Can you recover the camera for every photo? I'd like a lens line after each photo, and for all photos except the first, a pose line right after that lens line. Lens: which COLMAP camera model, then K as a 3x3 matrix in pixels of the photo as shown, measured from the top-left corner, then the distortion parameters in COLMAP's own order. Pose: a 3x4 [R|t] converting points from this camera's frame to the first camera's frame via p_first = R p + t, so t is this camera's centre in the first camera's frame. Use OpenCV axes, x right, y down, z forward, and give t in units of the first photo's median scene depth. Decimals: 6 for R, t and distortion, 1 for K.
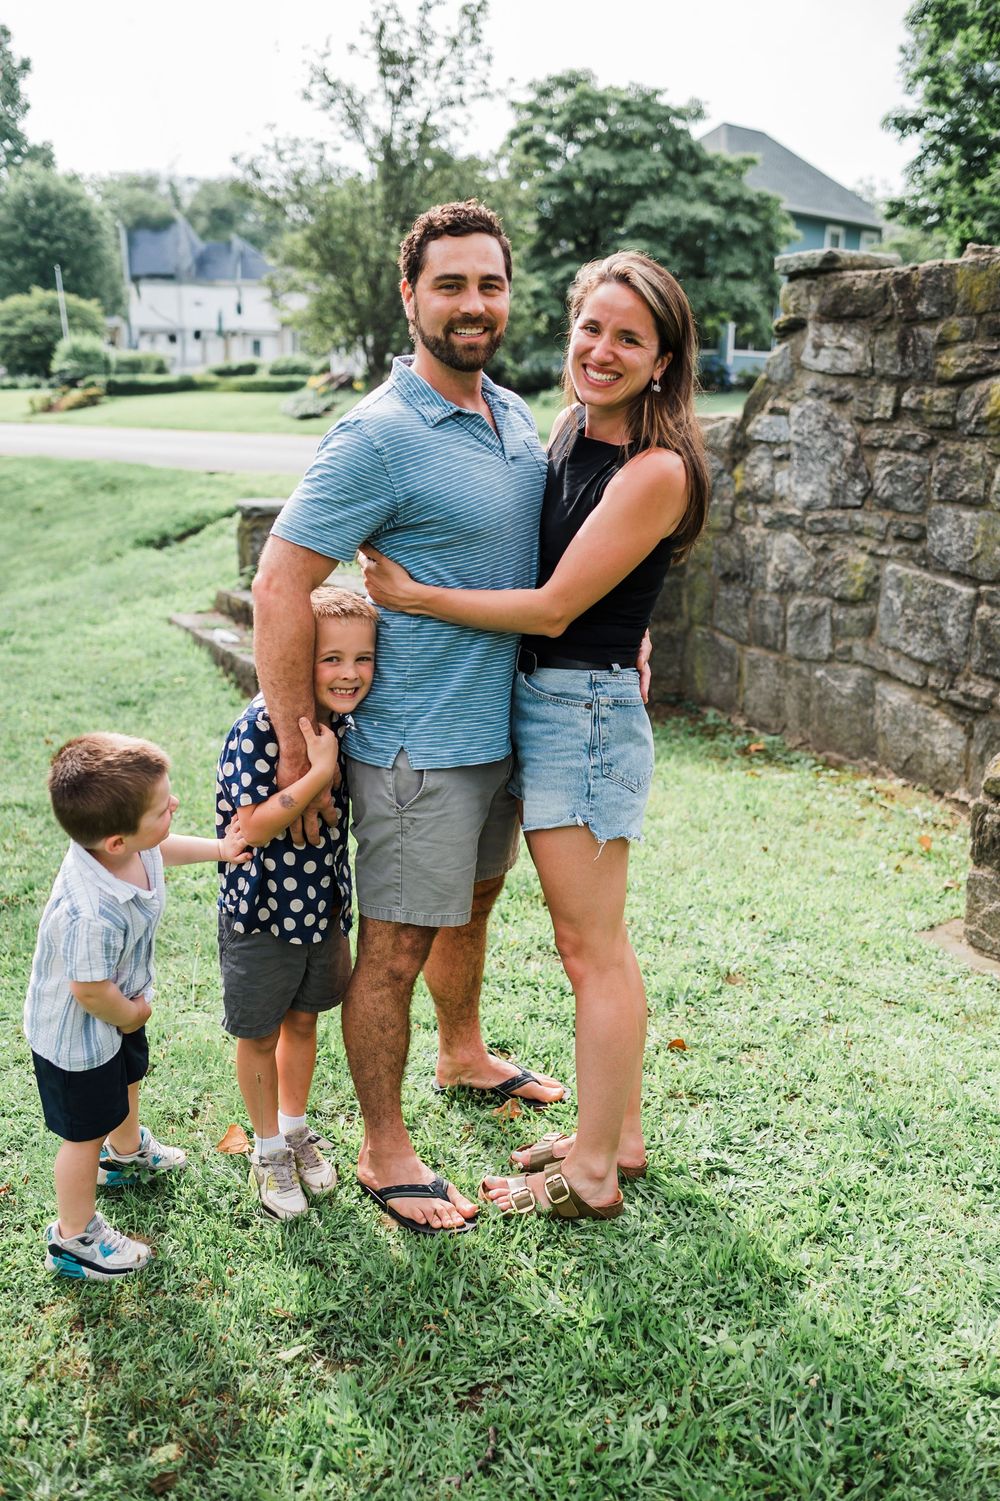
lens RADIAL K [[1449.9, 0, 486.3], [0, 1449.9, 749.6], [0, 0, 1]] dist [-0.005158, 0.000000]
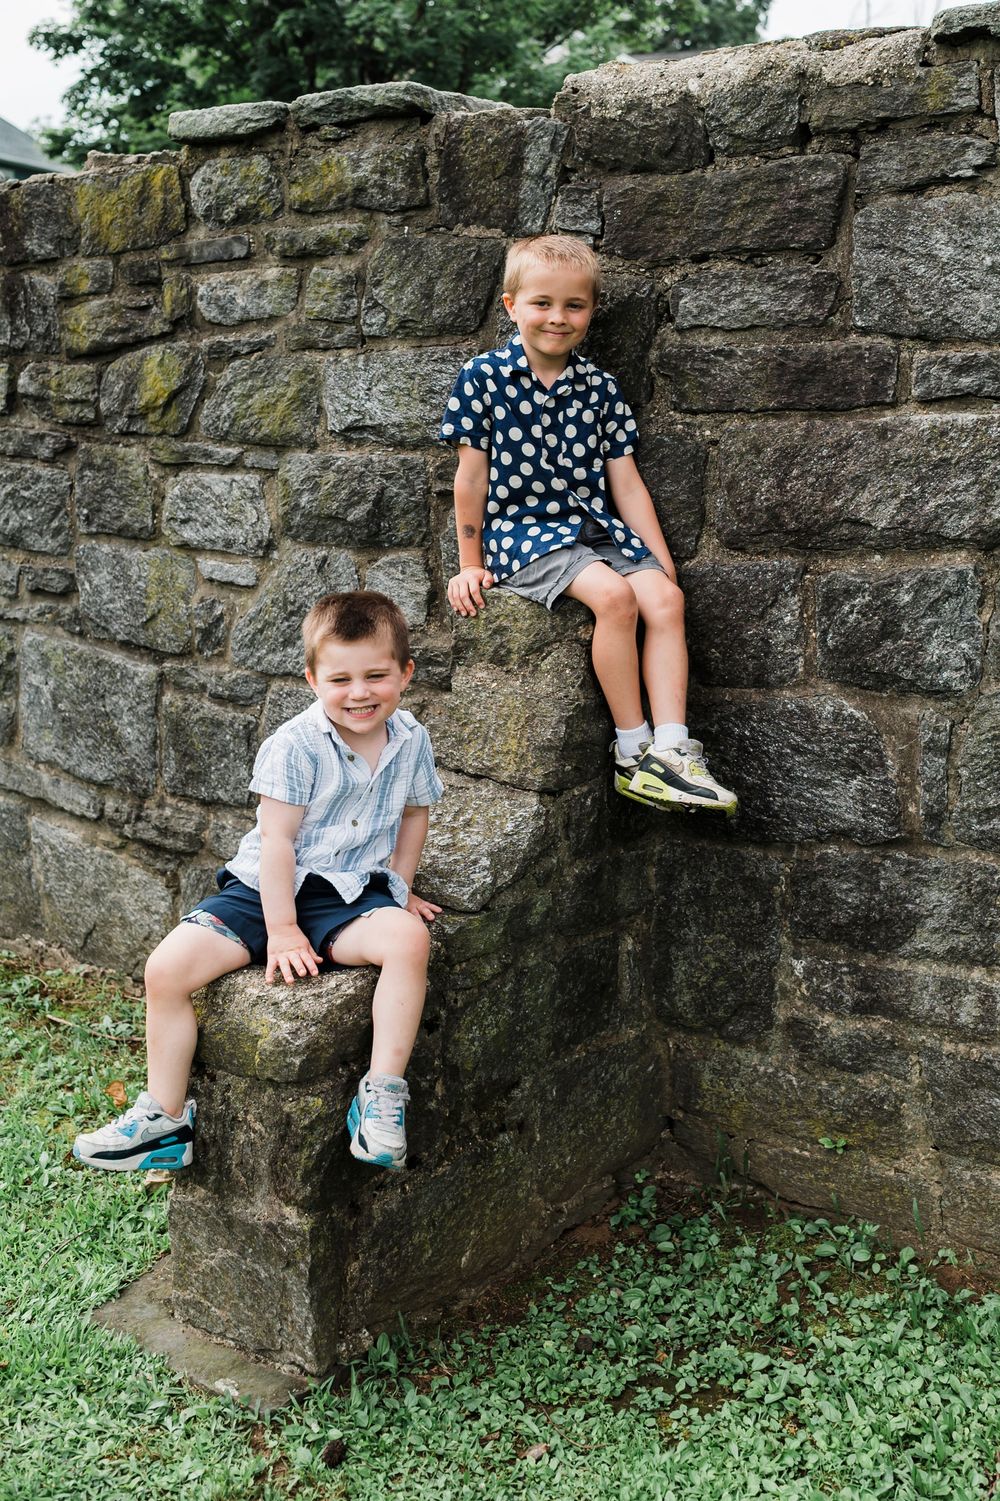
lens RADIAL K [[1754.2, 0, 543.8], [0, 1754.2, 601.5], [0, 0, 1]] dist [-0.003299, 0.000000]
pose [[0.872008, -0.076030, 0.483551, 0.107905], [0.127811, 0.988959, -0.074991, -0.056937], [-0.472510, 0.127196, 0.872098, 0.222040]]
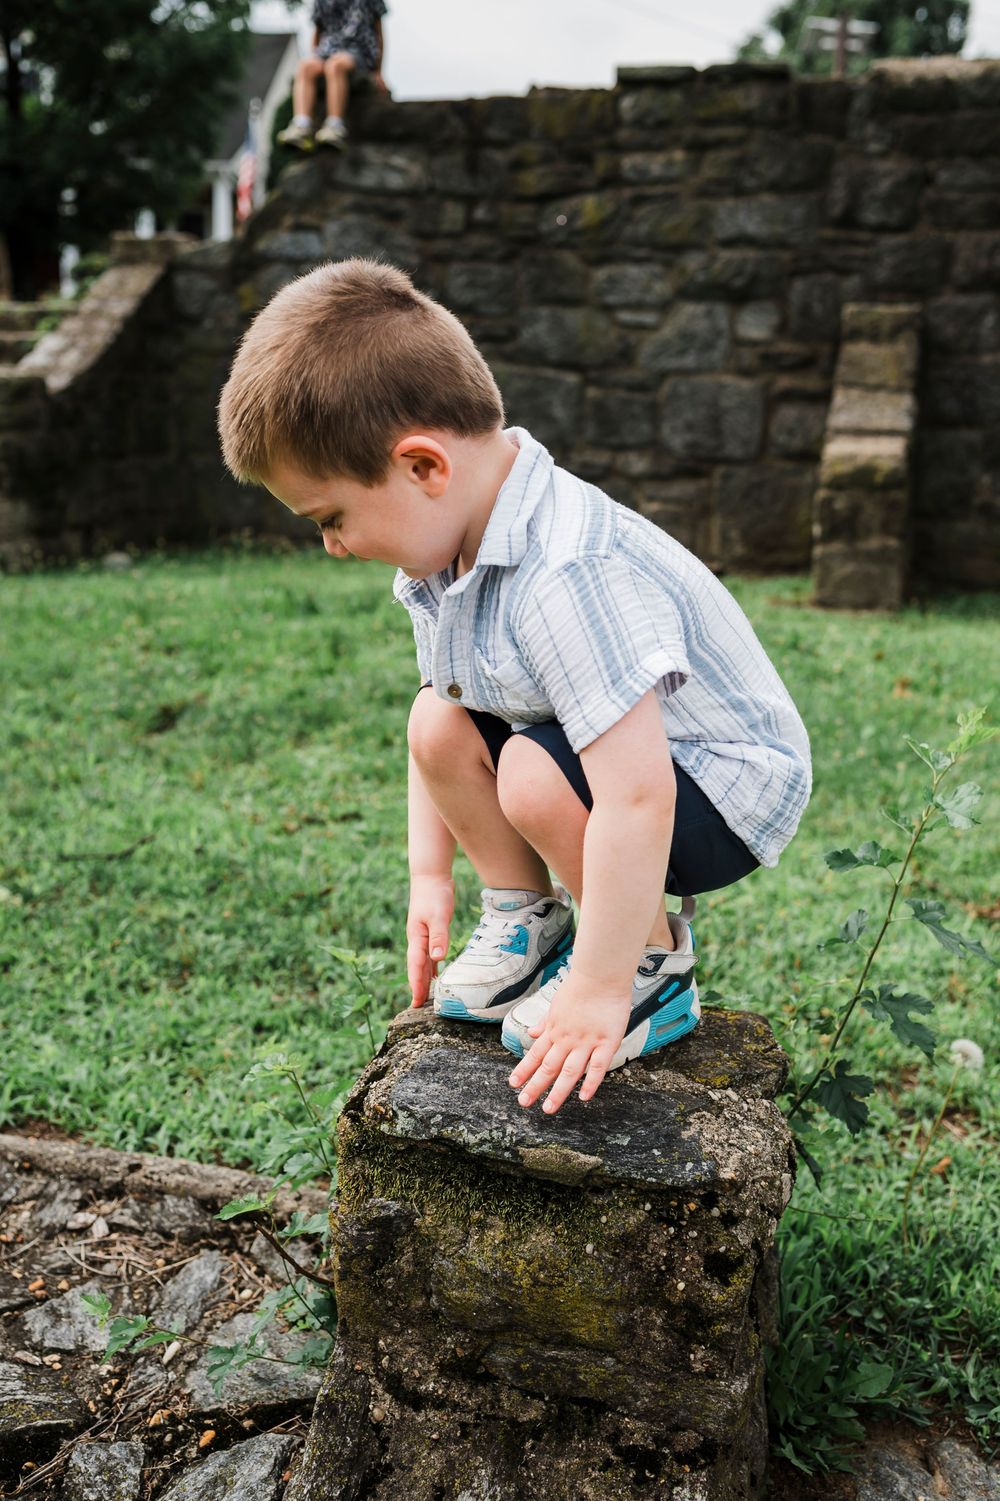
lens RADIAL K [[1599.9, 0, 484.7], [0, 1599.9, 758.0], [0, 0, 1]] dist [-0.006653, 0.000000]
pose [[0.643574, -0.178261, 0.744336, -0.735293], [0.165566, 0.981898, 0.092002, 0.063581], [-0.747262, 0.064026, 0.661438, 0.200452]]
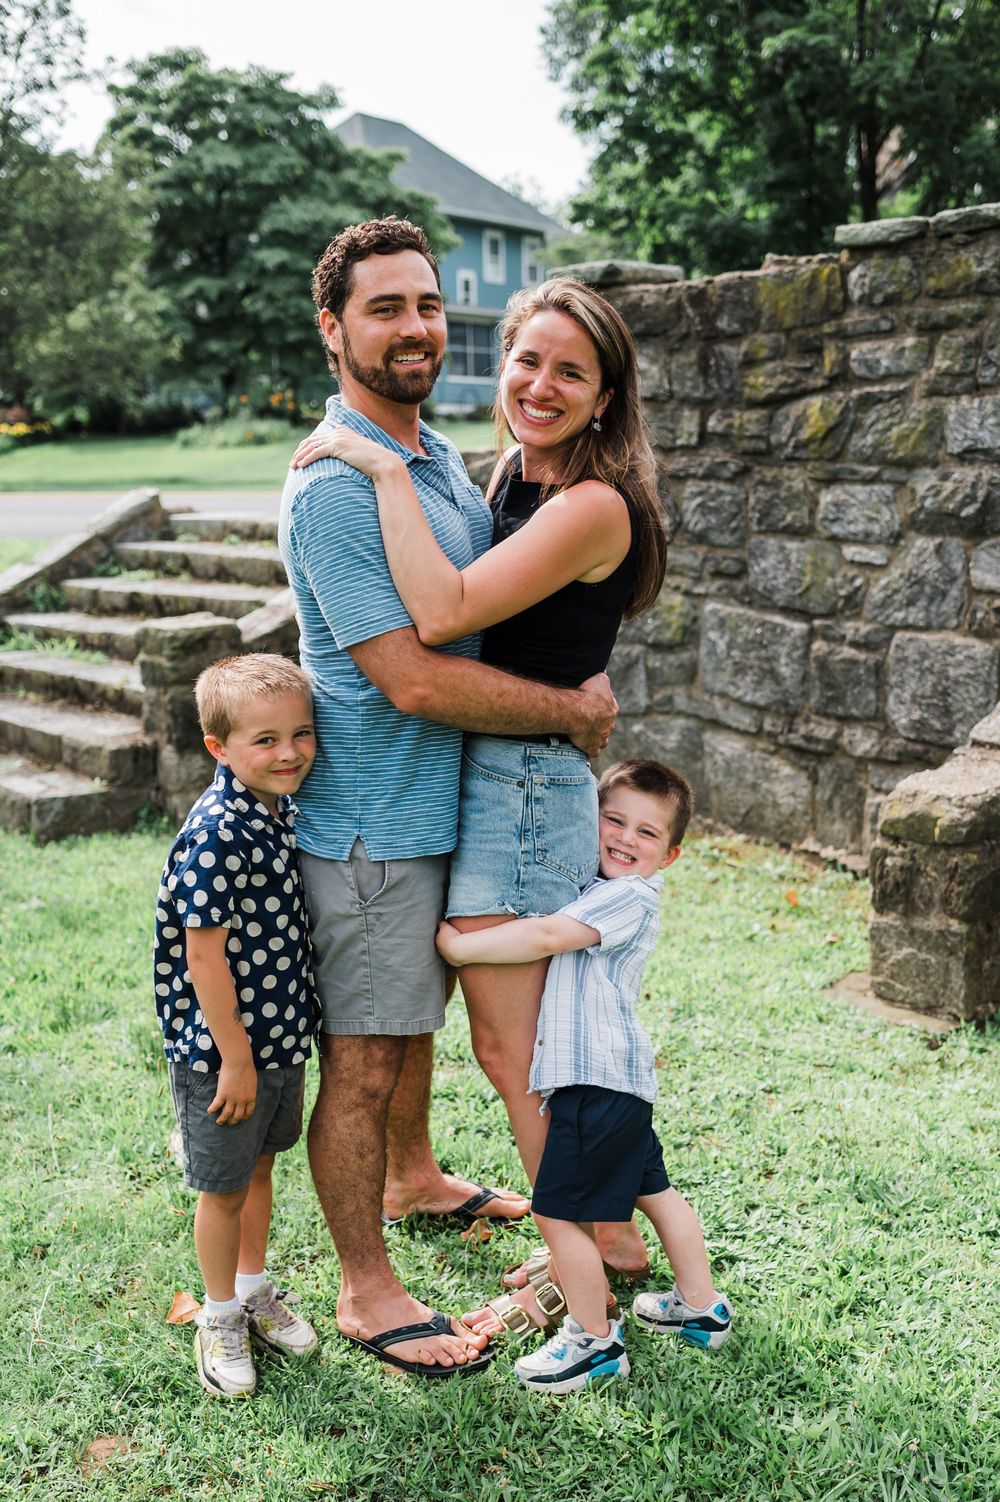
lens RADIAL K [[1687.1, 0, 538.4], [0, 1687.1, 837.9], [0, 0, 1]] dist [-0.001235, 0.000000]
pose [[0.967385, -0.093032, 0.235606, -0.097285], [0.093363, 0.995584, 0.009776, -0.000278], [-0.235475, 0.012540, 0.971799, -0.014256]]
